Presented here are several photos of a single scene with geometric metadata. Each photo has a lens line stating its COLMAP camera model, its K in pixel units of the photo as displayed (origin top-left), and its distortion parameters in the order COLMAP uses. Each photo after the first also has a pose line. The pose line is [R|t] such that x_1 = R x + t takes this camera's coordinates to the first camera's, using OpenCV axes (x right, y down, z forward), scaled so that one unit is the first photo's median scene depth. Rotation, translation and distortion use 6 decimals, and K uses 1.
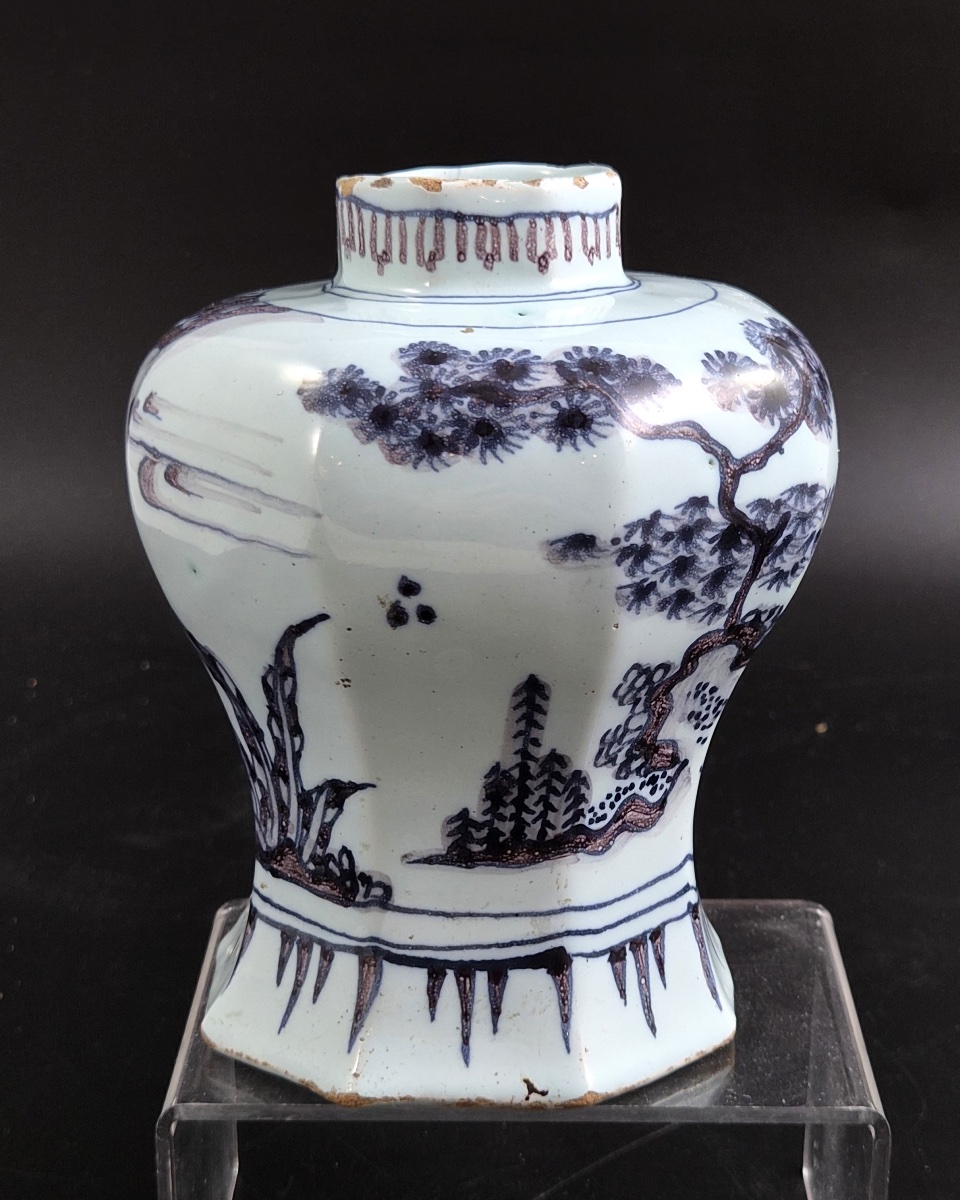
lens RADIAL K [[2745.3, 0, 482.6], [0, 2745.3, 671.4], [0, 0, 1]] dist [0.118418, -0.277909]
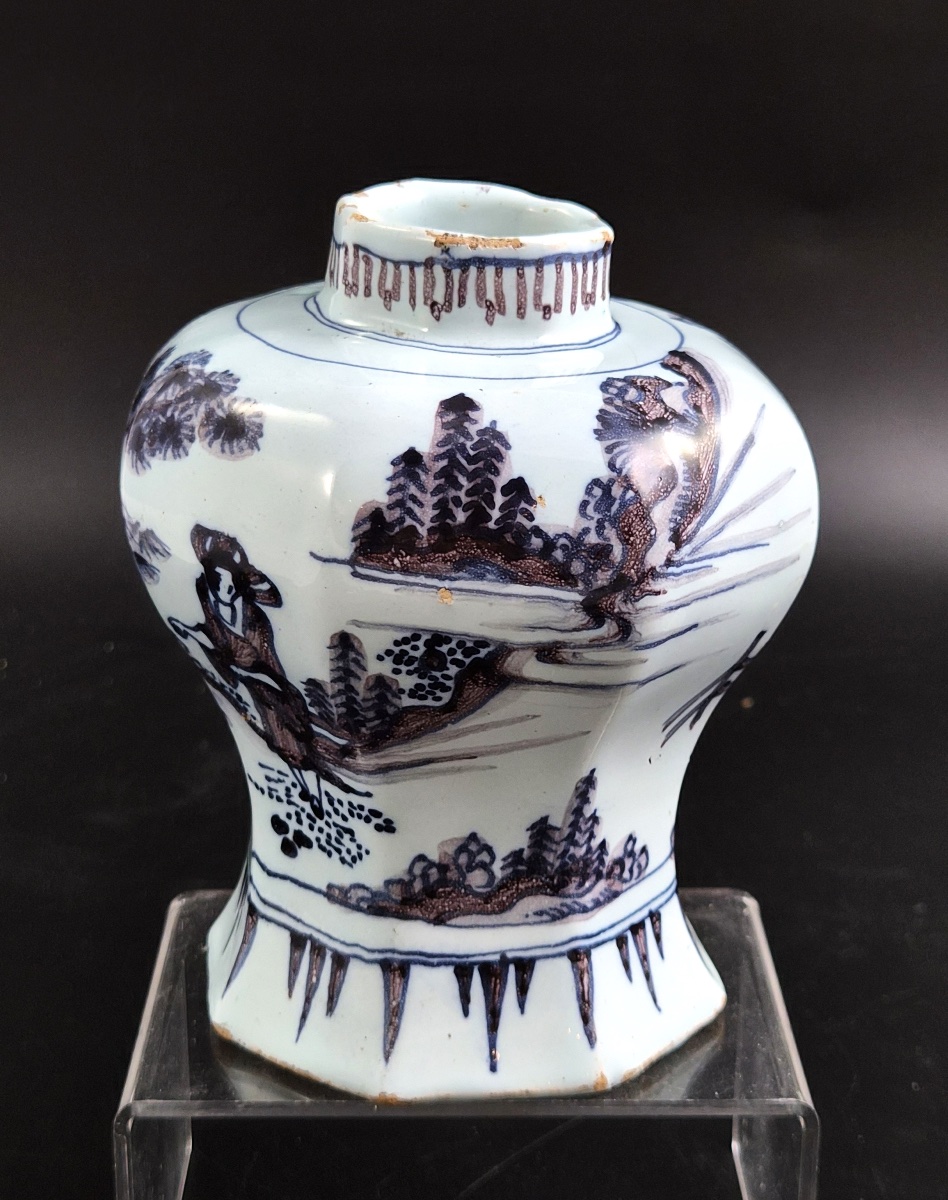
lens RADIAL K [[2514.5, 0, 474.0], [0, 2514.5, 600.0], [0, 0, 1]] dist [0.043040, -0.037455]
pose [[-0.621782, 0.238586, -0.745965, 0.769631], [-0.243347, 0.846473, 0.473568, -0.526280], [0.744425, 0.475984, -0.468263, 1.577919]]
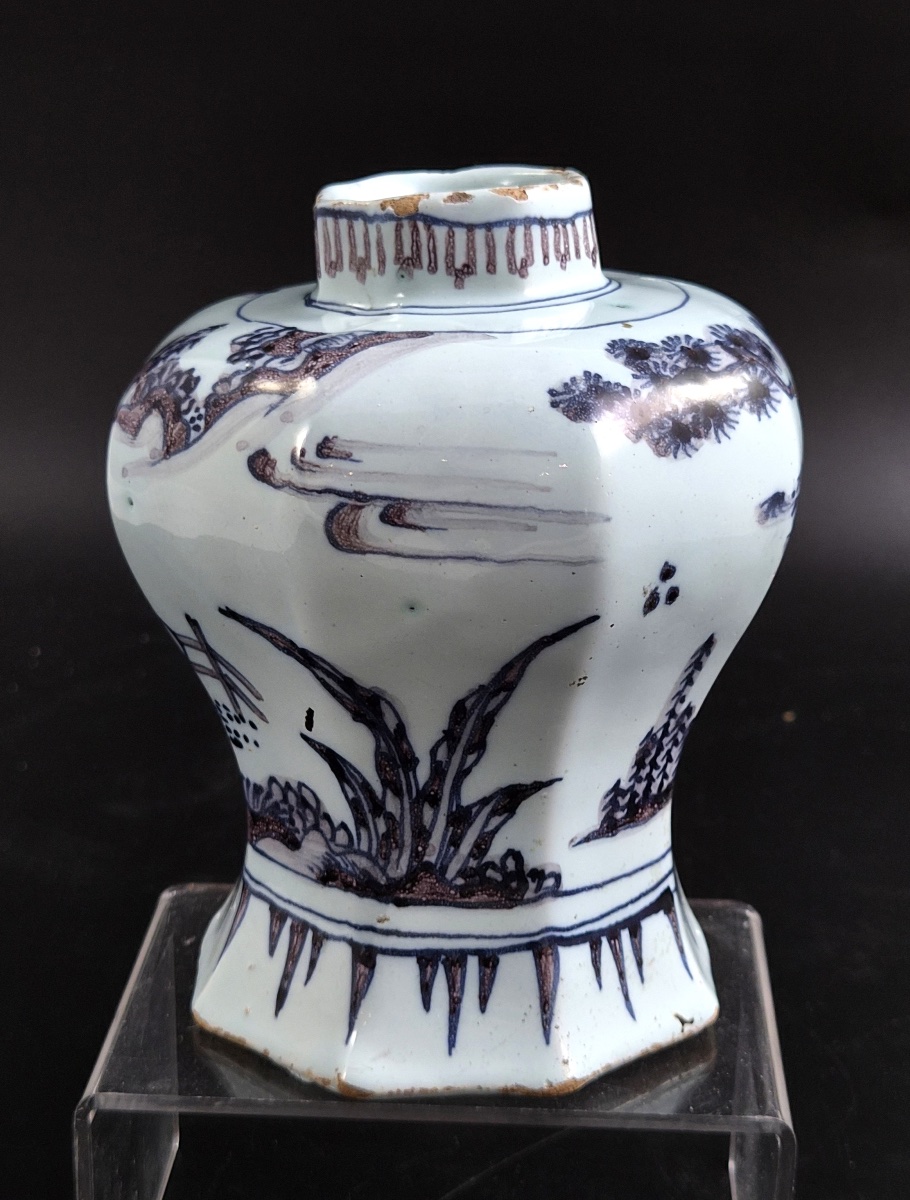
lens RADIAL K [[2557.9, 0, 479.1], [0, 2557.9, 643.4], [0, 0, 1]] dist [0.116975, -0.035970]
pose [[0.707185, -0.209993, 0.675124, -0.706282], [0.205897, 0.974655, 0.087485, -0.099241], [-0.676384, 0.077138, 0.732498, 0.318882]]
